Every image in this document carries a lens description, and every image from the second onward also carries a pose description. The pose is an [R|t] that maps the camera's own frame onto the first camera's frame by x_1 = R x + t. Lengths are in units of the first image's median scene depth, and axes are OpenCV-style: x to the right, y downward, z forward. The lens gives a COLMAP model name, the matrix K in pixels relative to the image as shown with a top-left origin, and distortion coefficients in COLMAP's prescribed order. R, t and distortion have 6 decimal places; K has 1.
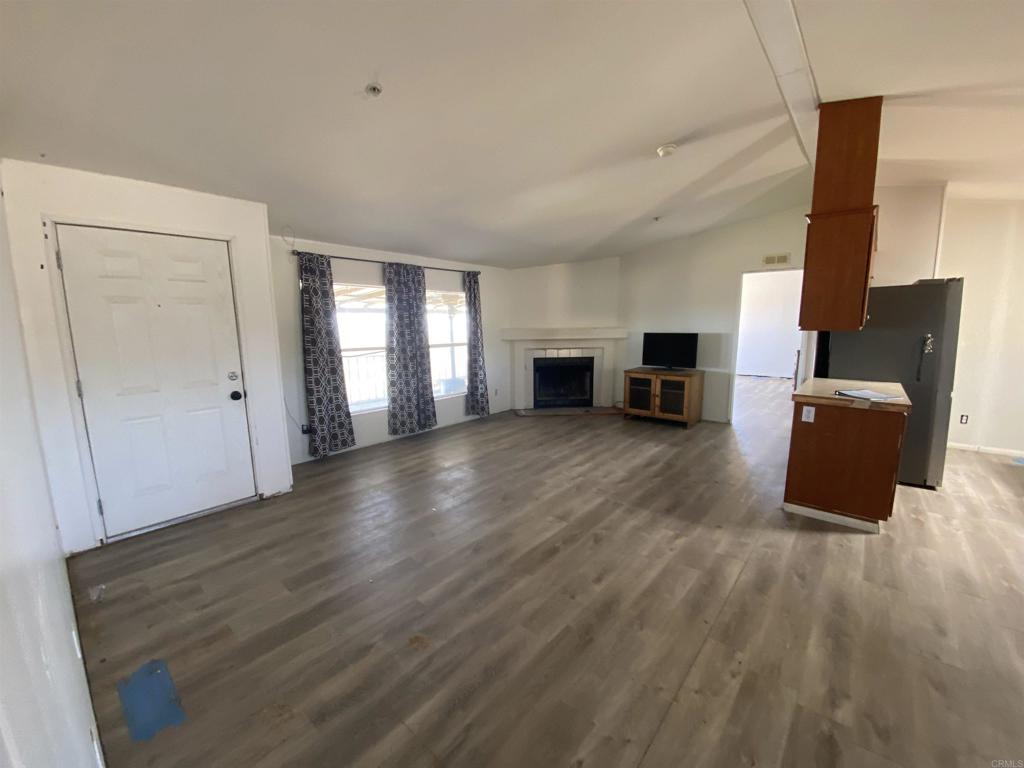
lens RADIAL K [[412.0, 0, 512.0], [0, 412.0, 384.0], [0, 0, 1]] dist [0.030789, -0.024516]
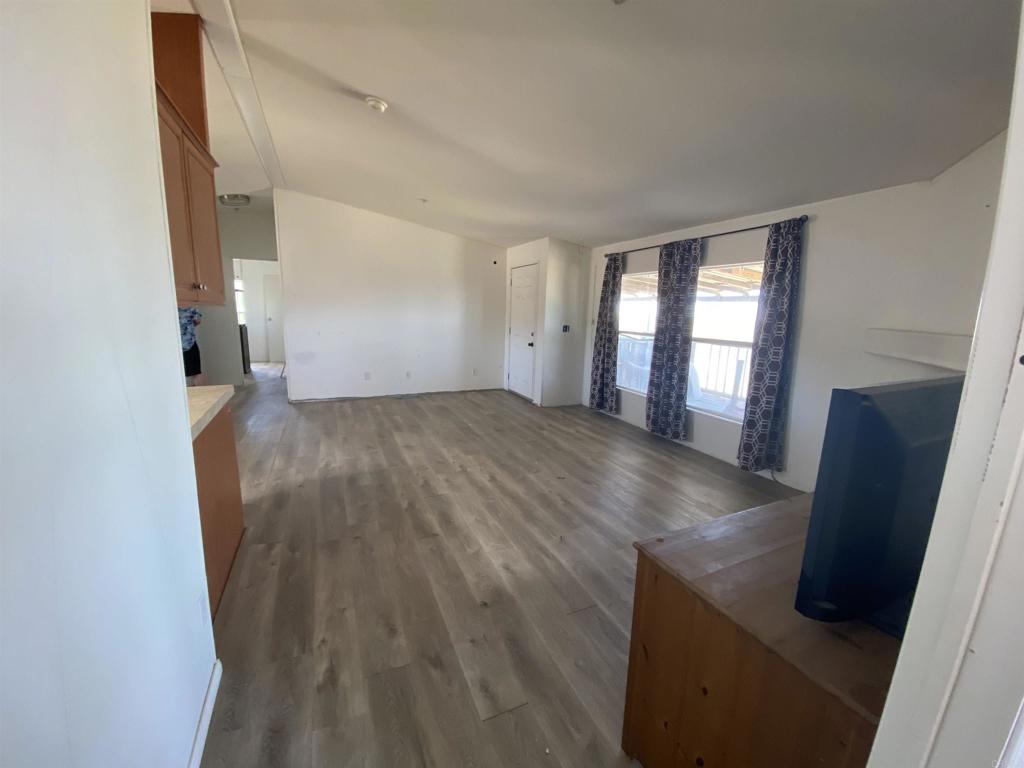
lens RADIAL K [[412.0, 0, 512.0], [0, 412.0, 384.0], [0, 0, 1]] dist [0.030789, -0.024516]
pose [[-0.425763, 0.158720, -0.890805, 0.937203], [-0.165442, 0.954243, 0.249097, -0.214883], [0.889581, 0.253433, -0.380023, 1.440715]]
